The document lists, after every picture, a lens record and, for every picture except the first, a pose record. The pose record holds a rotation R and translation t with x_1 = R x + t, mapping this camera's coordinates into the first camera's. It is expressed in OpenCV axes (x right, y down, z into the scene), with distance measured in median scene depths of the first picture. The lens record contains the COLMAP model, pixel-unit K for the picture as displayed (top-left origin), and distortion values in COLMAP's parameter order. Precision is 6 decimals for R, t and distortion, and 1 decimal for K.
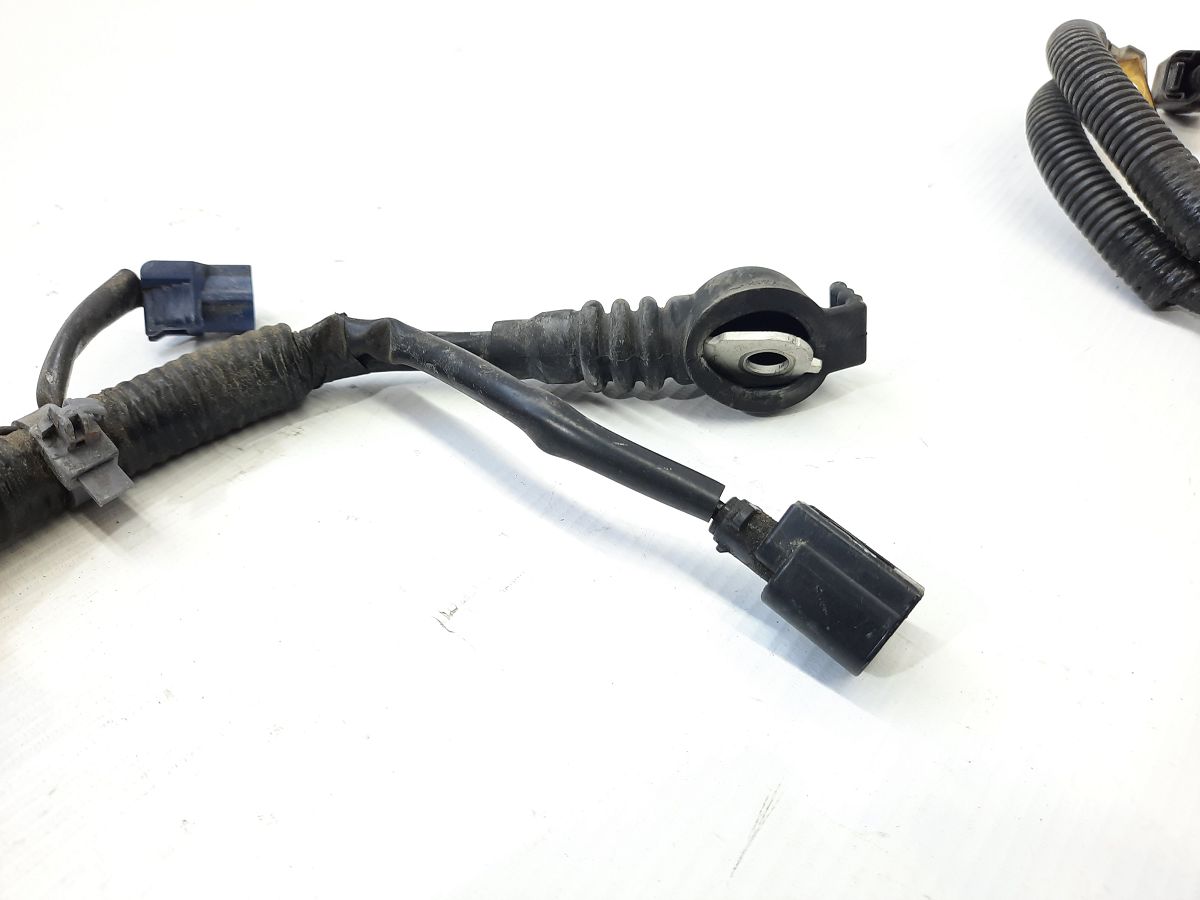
lens RADIAL K [[968.6, 0, 600.0], [0, 968.6, 450.0], [0, 0, 1]] dist [0.012515, 0.003584]
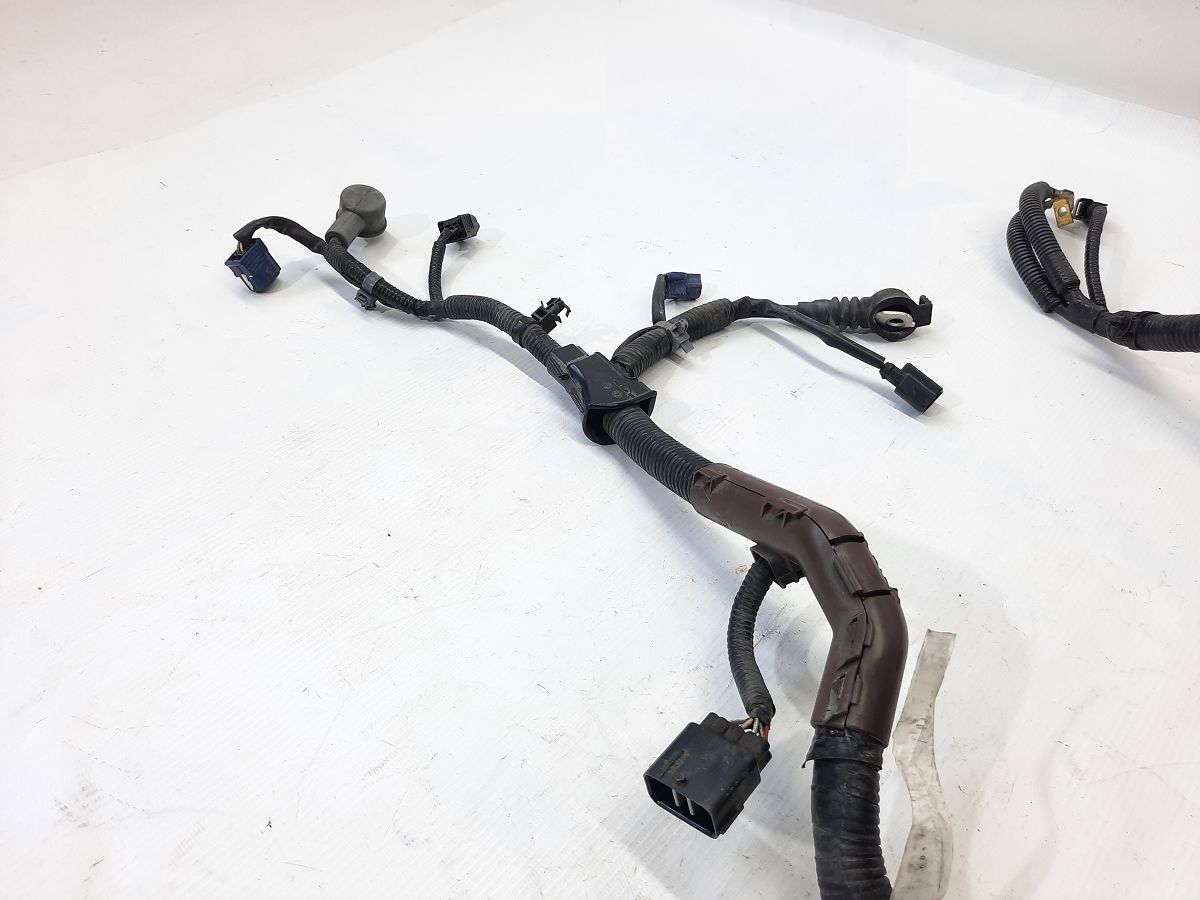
lens RADIAL K [[922.5, 0, 600.0], [0, 922.5, 450.0], [0, 0, 1]] dist [0.035852, -0.001688]
pose [[0.996032, 0.073280, -0.050495, -0.538600], [-0.070753, 0.996233, 0.050143, 0.212567], [0.053980, -0.046371, 0.997465, -1.818051]]
